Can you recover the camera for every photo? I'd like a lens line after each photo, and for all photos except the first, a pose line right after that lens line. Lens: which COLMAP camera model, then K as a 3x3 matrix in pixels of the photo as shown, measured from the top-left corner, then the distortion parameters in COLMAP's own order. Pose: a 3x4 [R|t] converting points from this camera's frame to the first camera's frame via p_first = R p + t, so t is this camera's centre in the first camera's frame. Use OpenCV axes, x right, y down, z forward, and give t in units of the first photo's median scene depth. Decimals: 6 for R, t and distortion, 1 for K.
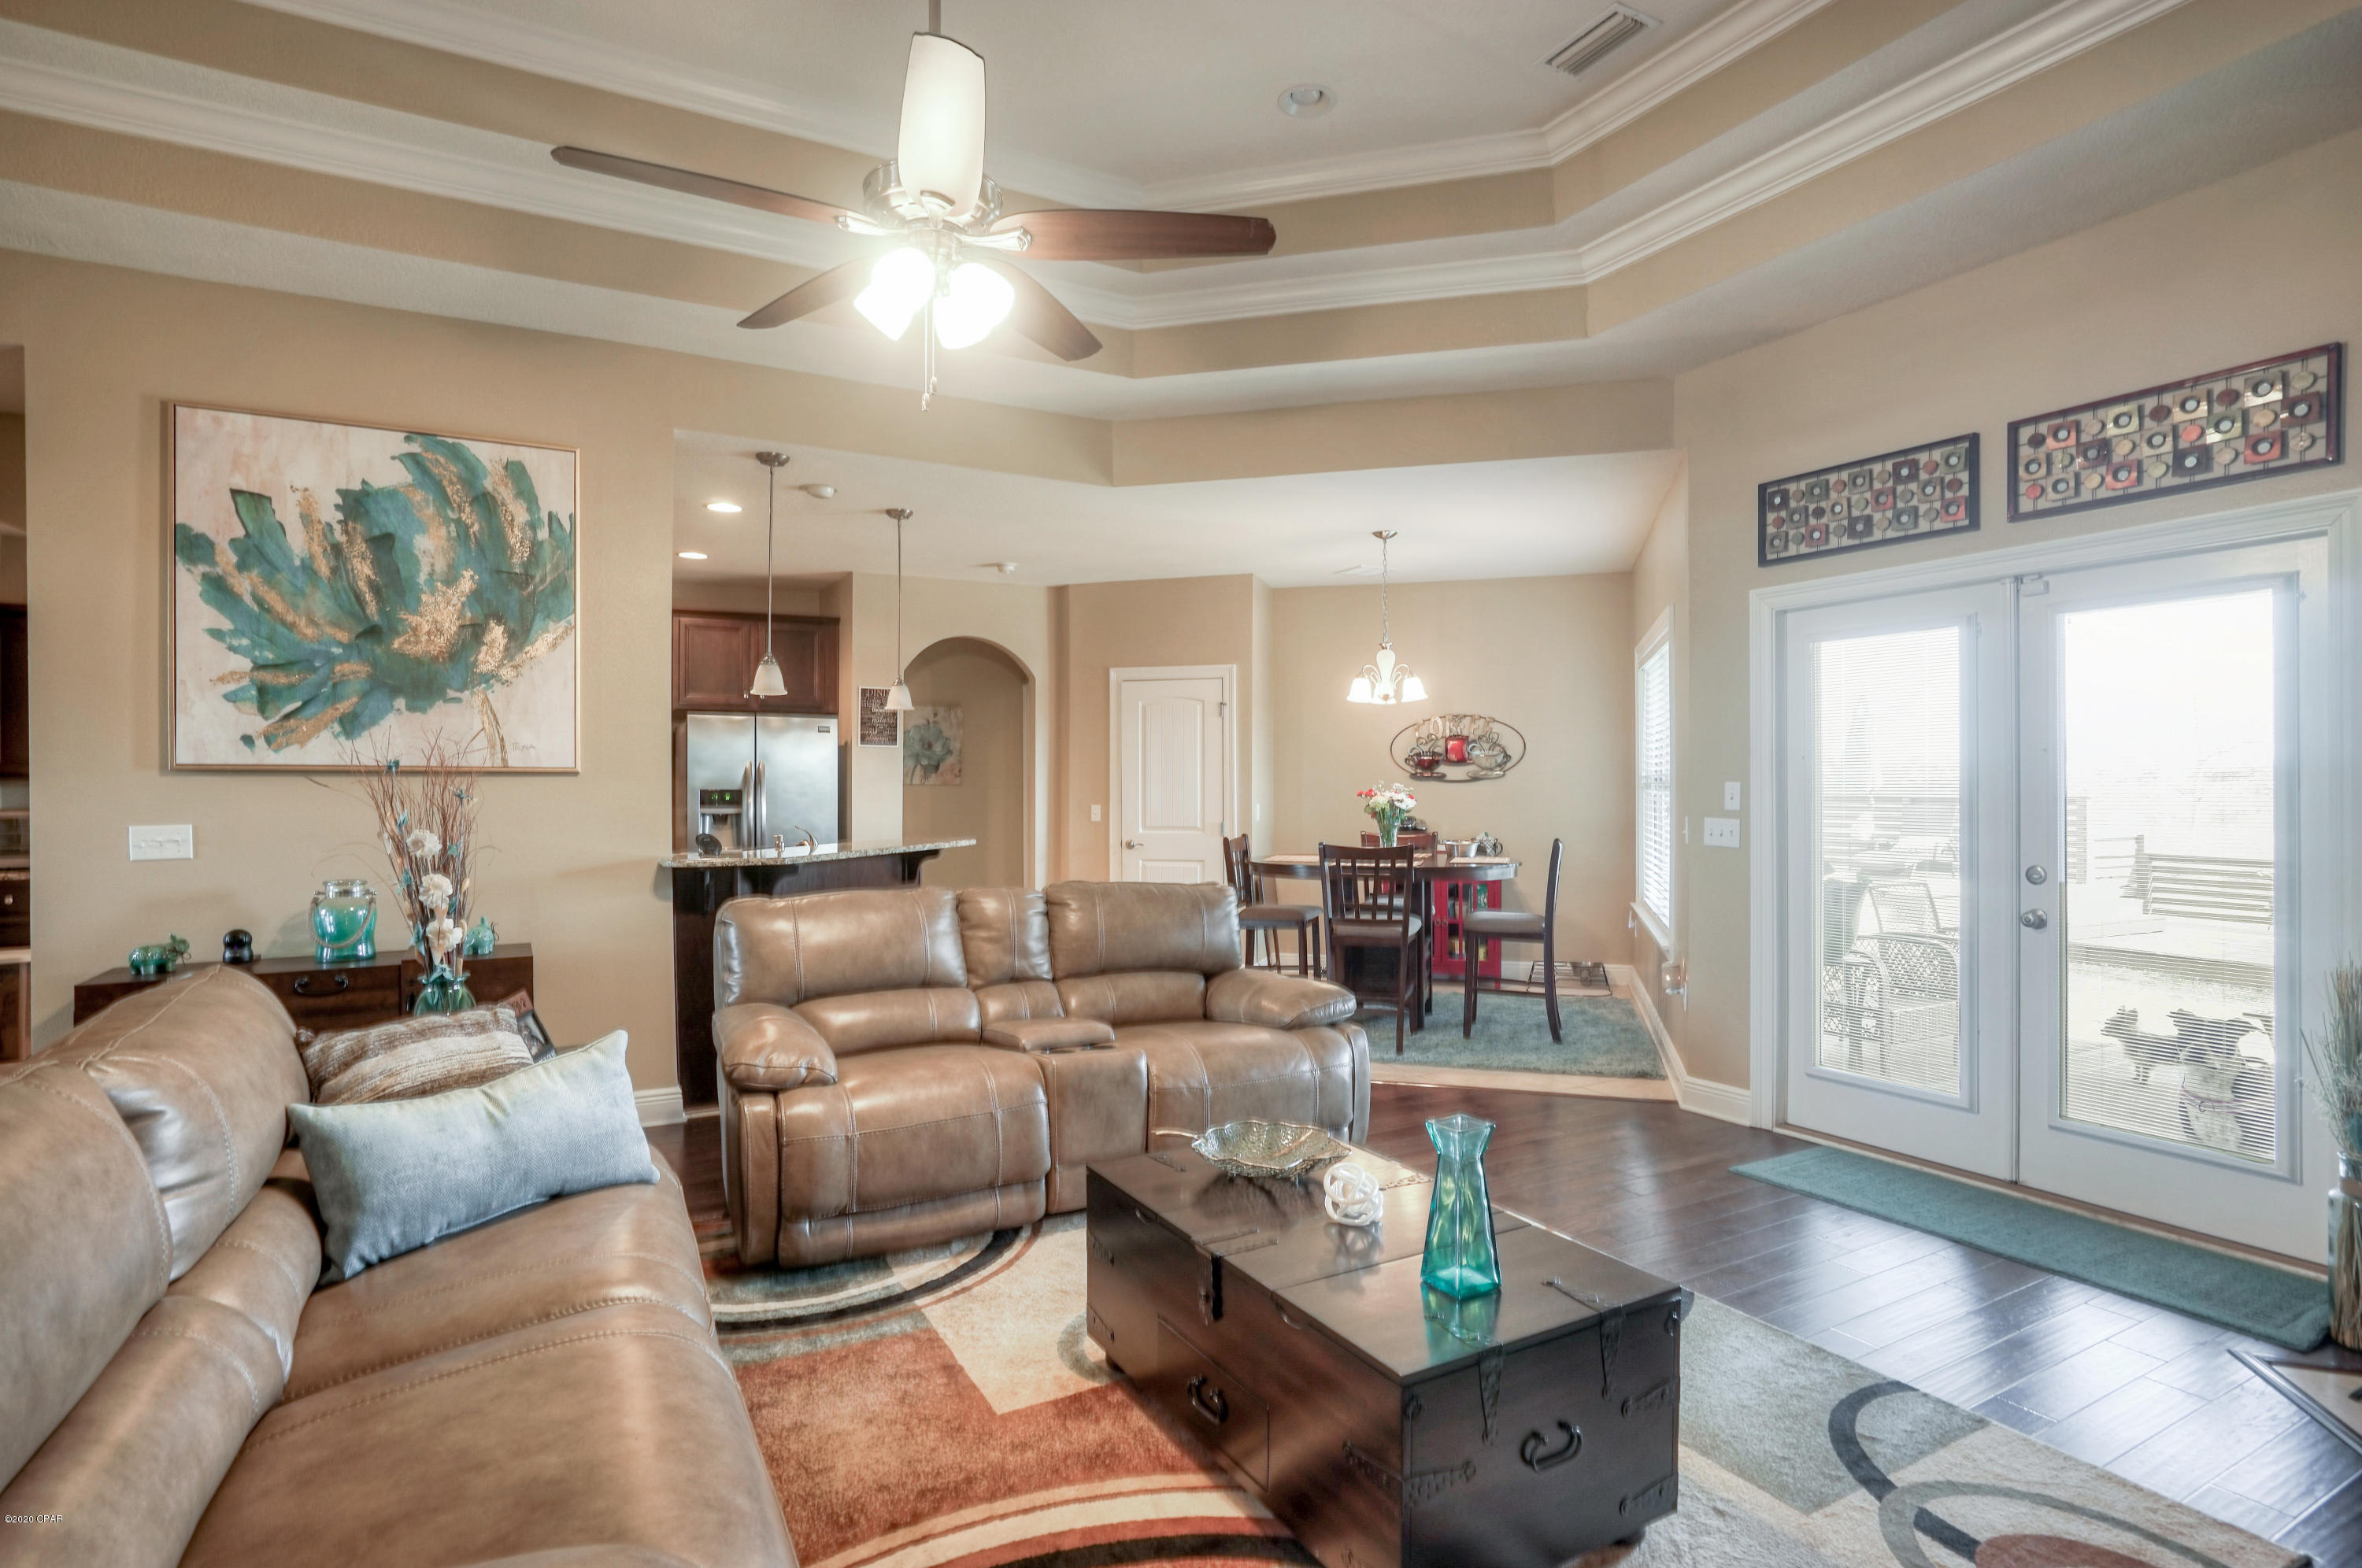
lens RADIAL K [[1176.9, 0, 1181.0], [0, 1176.9, 784.0], [0, 0, 1]] dist [-0.046781, 0.024836]
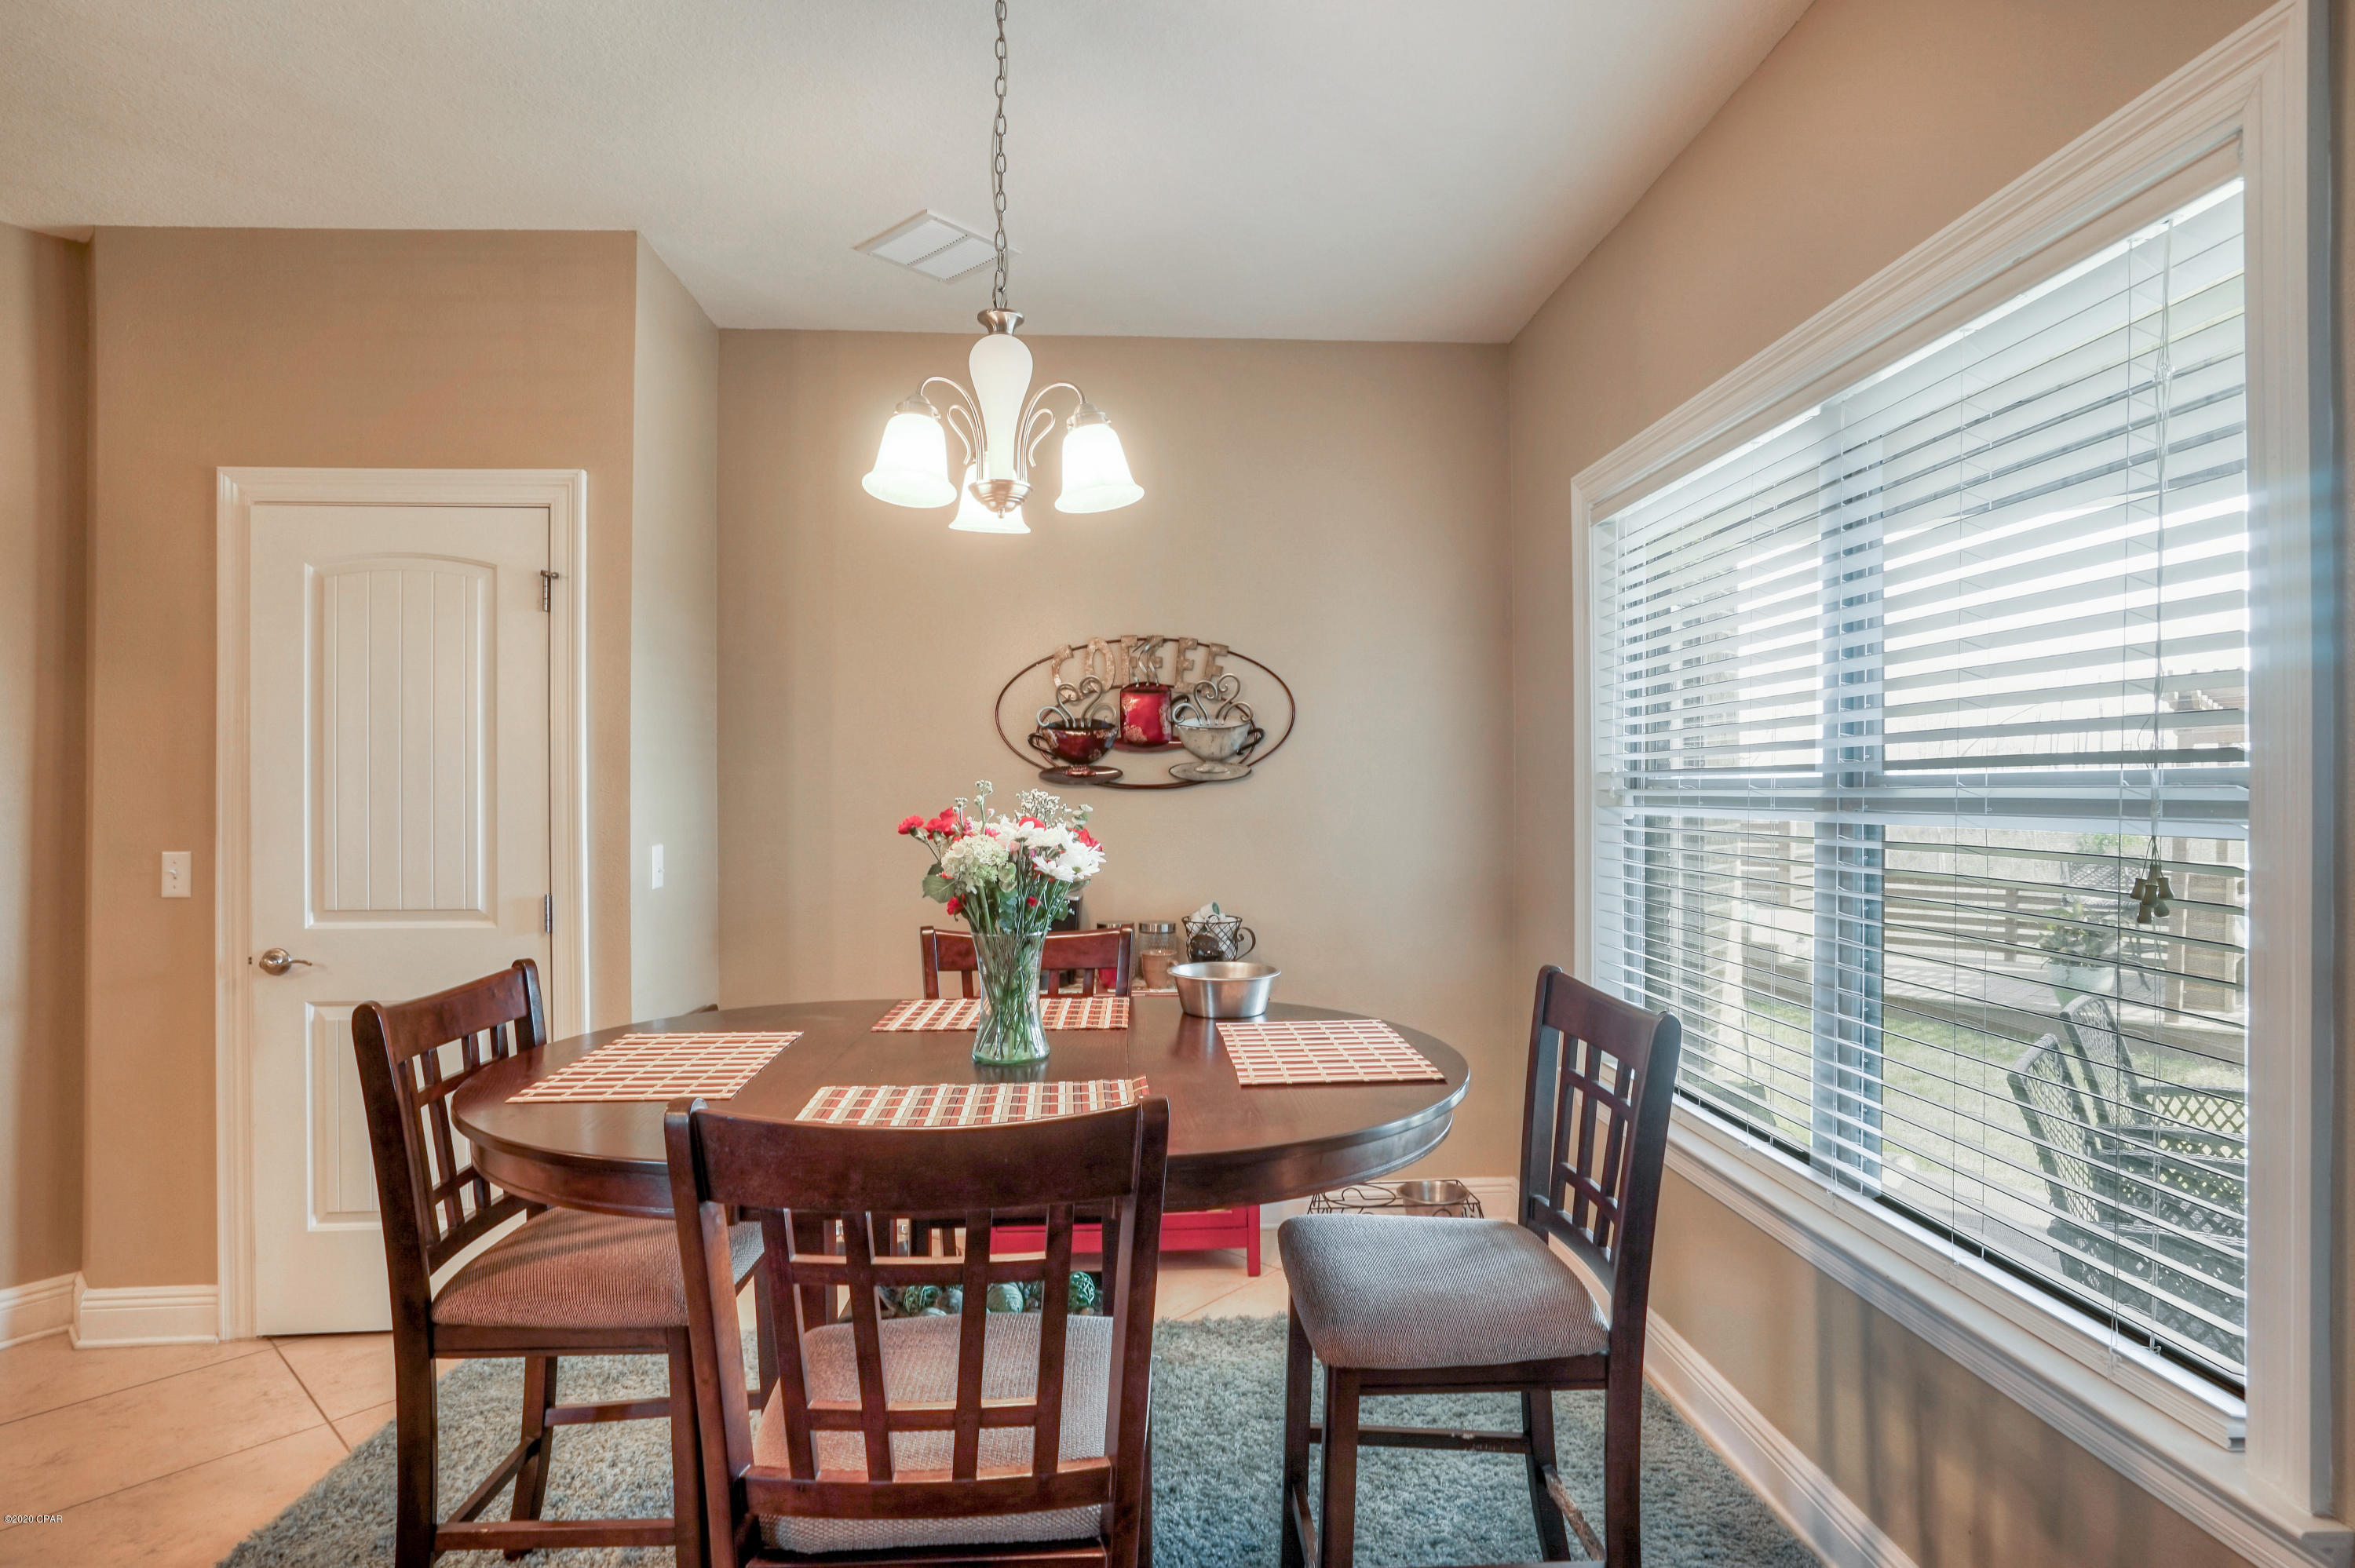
lens RADIAL K [[1173.4, 0, 1177.5], [0, 1173.4, 784.0], [0, 0, 1]] dist [-0.046781, 0.024836]
pose [[0.939117, 0.004951, 0.343563, 0.115935], [-0.001567, 0.999947, -0.010126, 0.000806], [-0.343595, 0.008972, 0.939075, 0.711599]]
